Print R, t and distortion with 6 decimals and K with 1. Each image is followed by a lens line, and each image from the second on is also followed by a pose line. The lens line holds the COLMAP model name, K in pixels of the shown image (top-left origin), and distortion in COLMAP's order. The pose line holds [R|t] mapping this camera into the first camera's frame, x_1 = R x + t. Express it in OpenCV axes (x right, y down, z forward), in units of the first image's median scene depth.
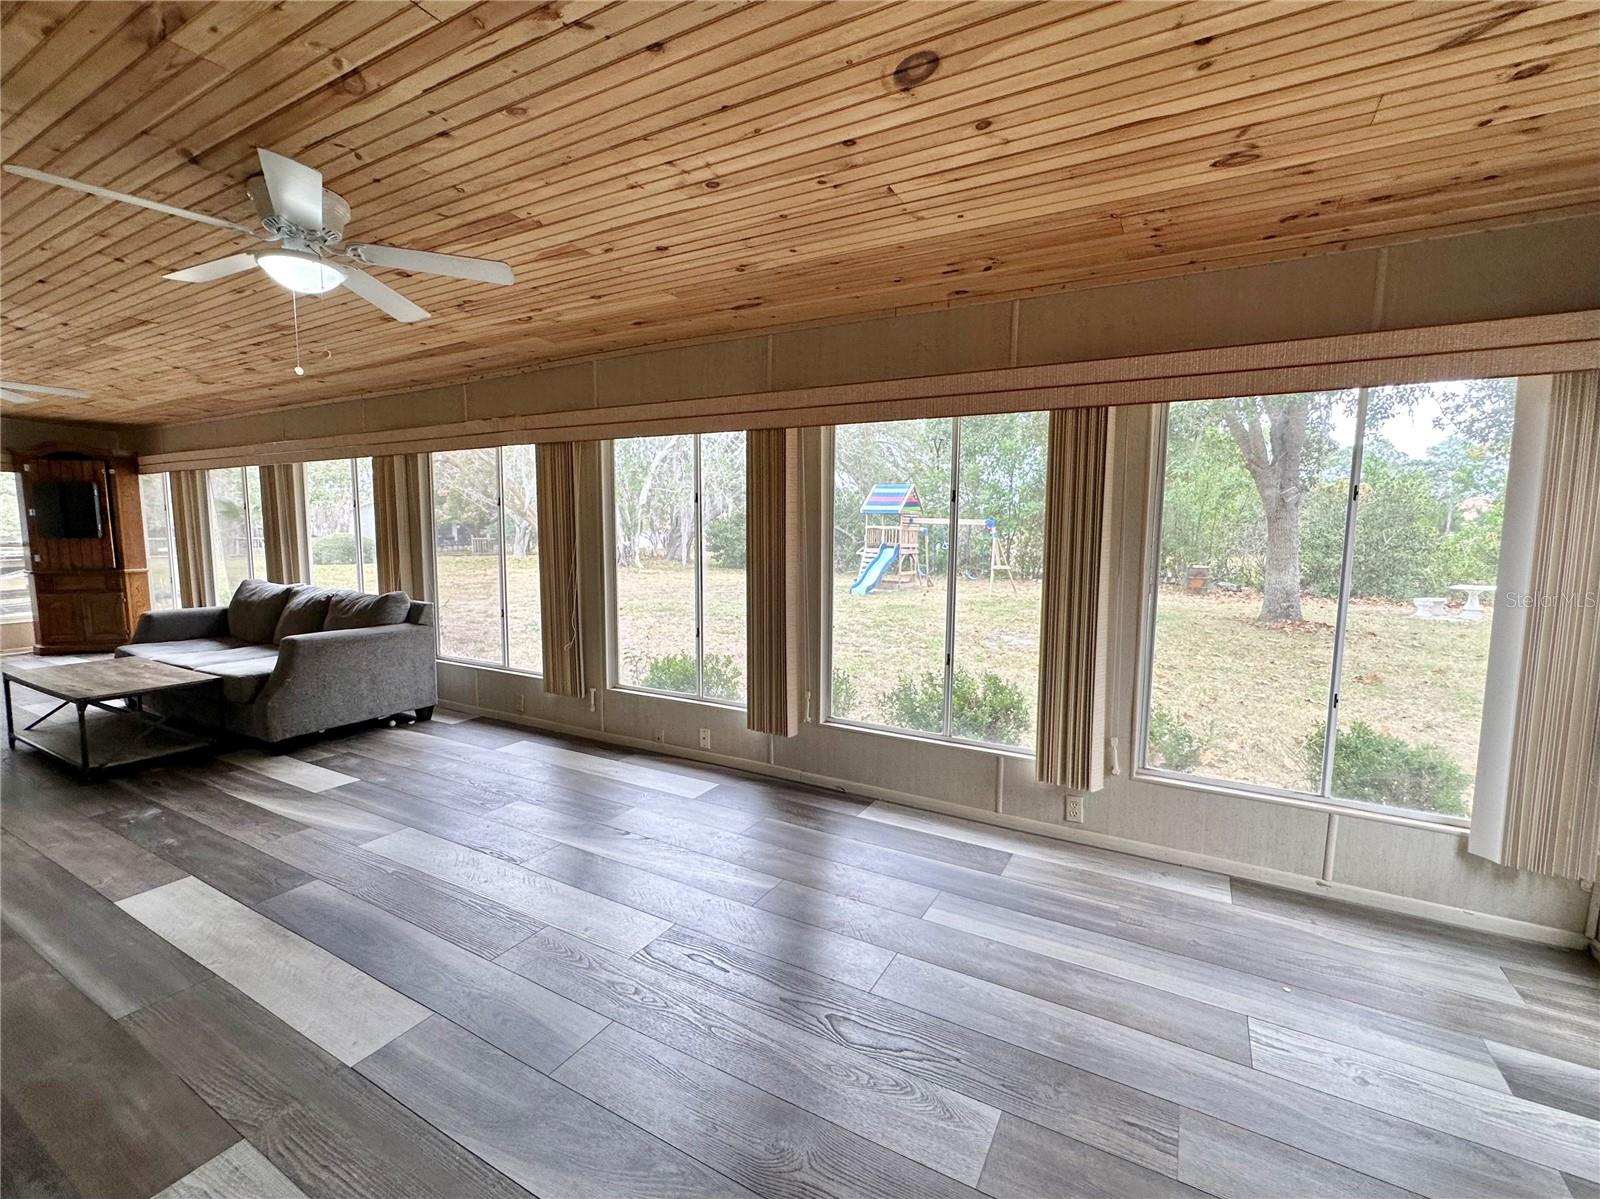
lens RADIAL K [[661.5, 0, 839.6], [0, 661.5, 595.8], [0, 0, 1]] dist [-0.000731, 0.000112]
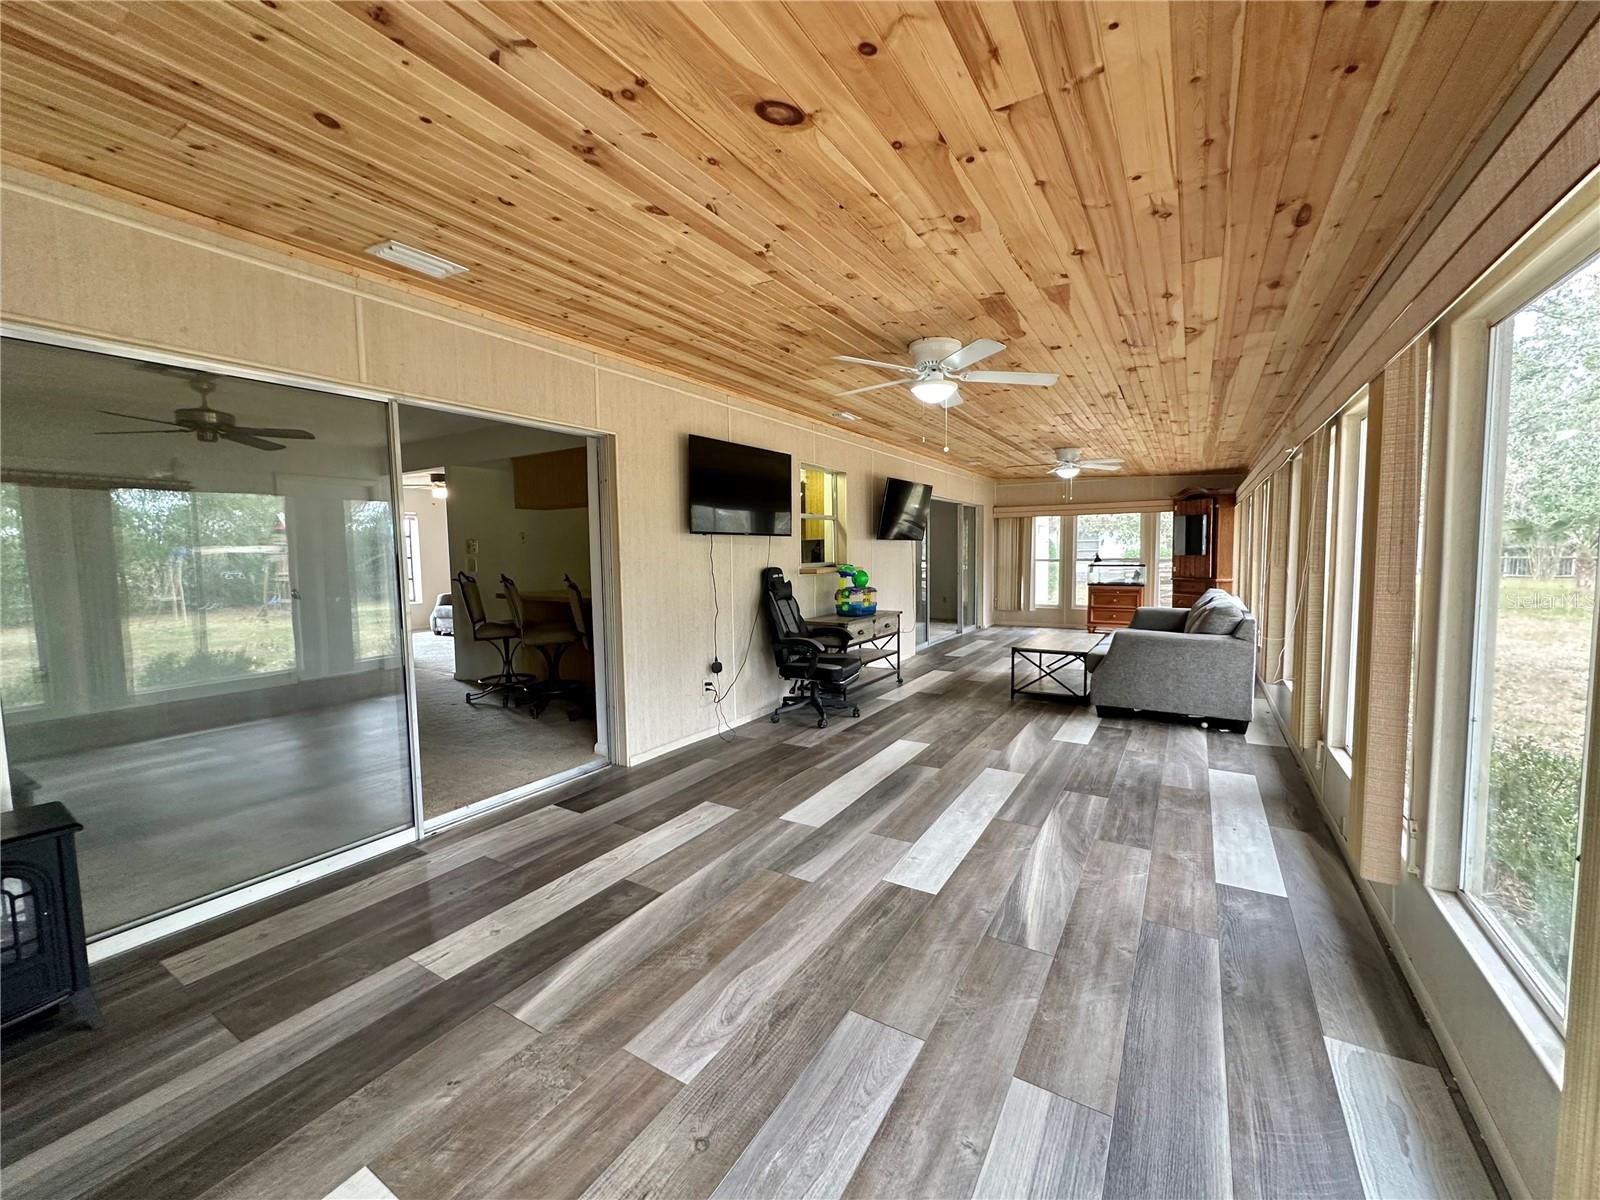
lens RADIAL K [[638.6, 0, 800.0], [0, 638.6, 600.0], [0, 0, 1]] dist [-0.002953, 0.000281]
pose [[-0.038153, 0.067823, -0.996968, 0.511866], [-0.086429, 0.993731, 0.070911, -0.037119], [0.995527, 0.088872, -0.032052, 0.482804]]
